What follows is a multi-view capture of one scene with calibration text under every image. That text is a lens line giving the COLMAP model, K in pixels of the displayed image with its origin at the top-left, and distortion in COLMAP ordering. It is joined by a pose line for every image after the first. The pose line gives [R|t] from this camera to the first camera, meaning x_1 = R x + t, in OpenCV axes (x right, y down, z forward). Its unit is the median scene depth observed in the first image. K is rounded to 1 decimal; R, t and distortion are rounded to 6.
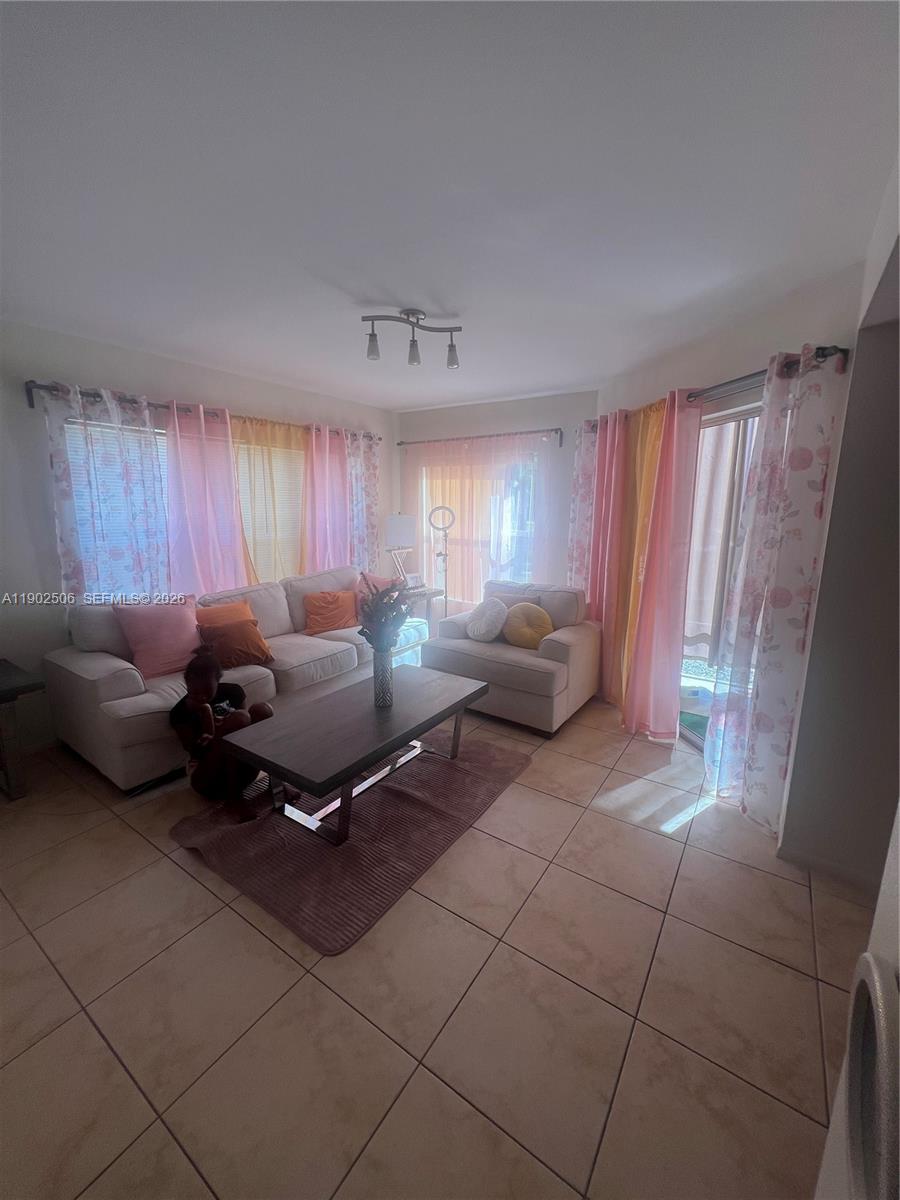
lens RADIAL K [[482.8, 0, 450.9], [0, 482.8, 596.0], [0, 0, 1]] dist [-0.000333, 0.000469]
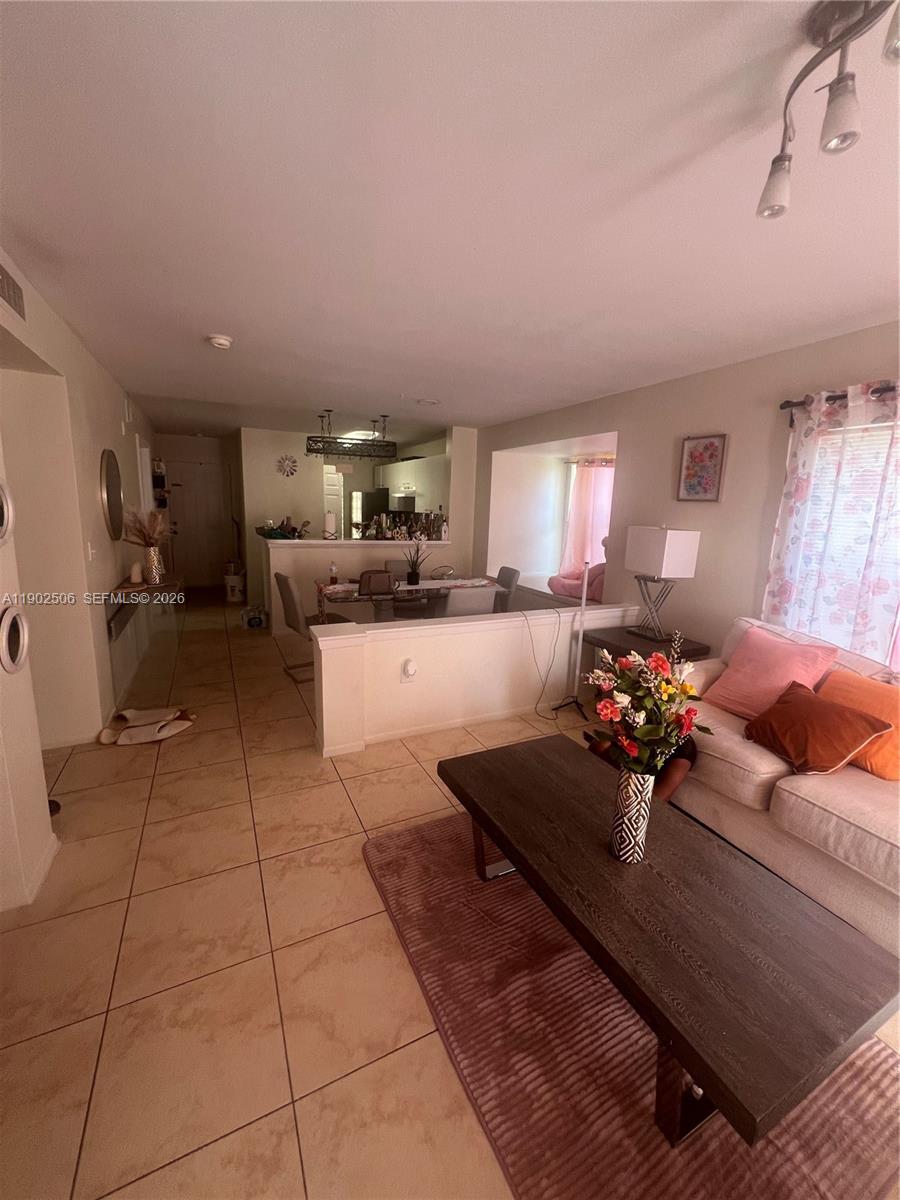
lens RADIAL K [[481.0, 0, 451.2], [0, 481.0, 595.9], [0, 0, 1]] dist [-0.000360, 0.000339]
pose [[-0.493297, 0.133607, -0.859539, 0.369599], [-0.201740, 0.943619, 0.262457, -0.157442], [0.846143, 0.302873, -0.438531, 0.852317]]
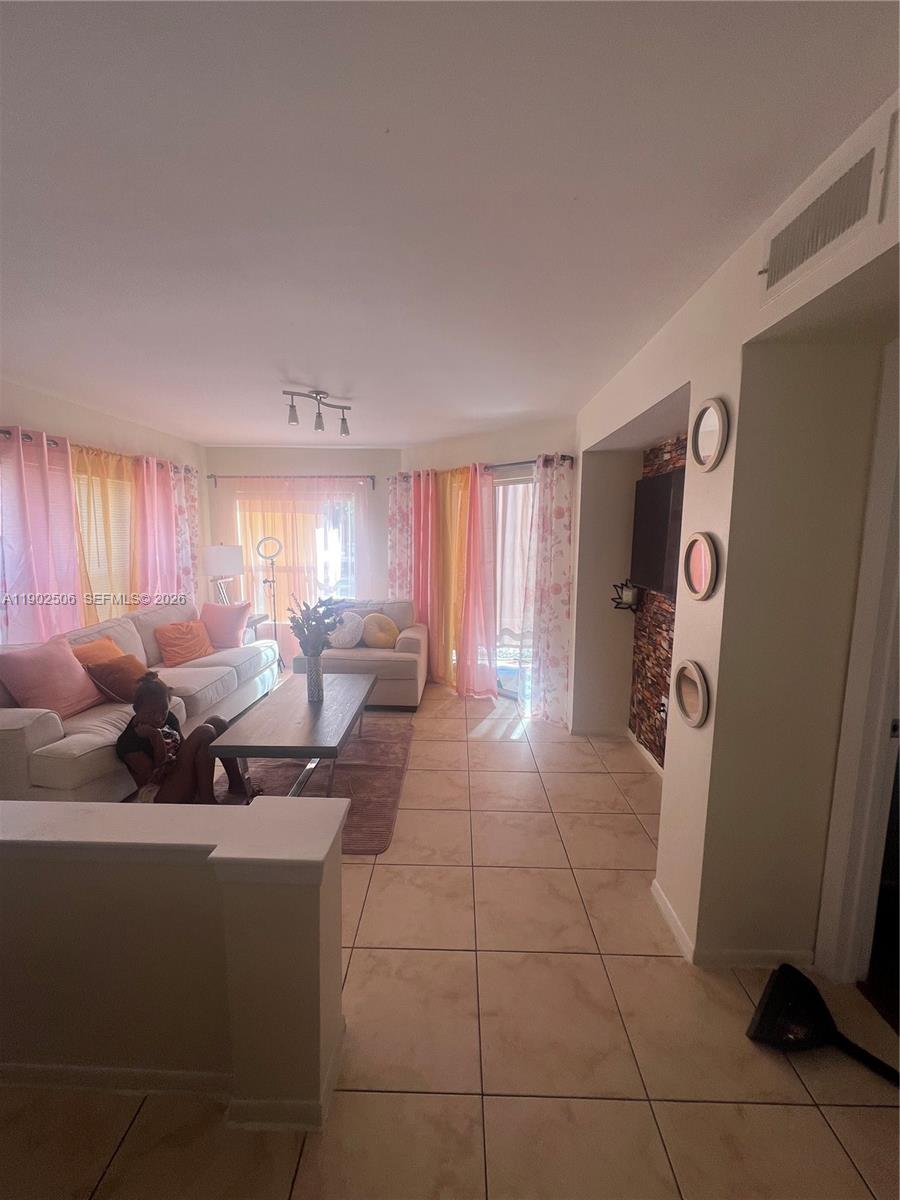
lens RADIAL K [[482.8, 0, 450.9], [0, 482.8, 596.0], [0, 0, 1]] dist [-0.000333, 0.000469]
pose [[0.837334, -0.073698, 0.541701, -0.431361], [0.102373, 0.994481, -0.022944, 0.021853], [-0.537021, 0.074667, 0.840258, -0.203013]]
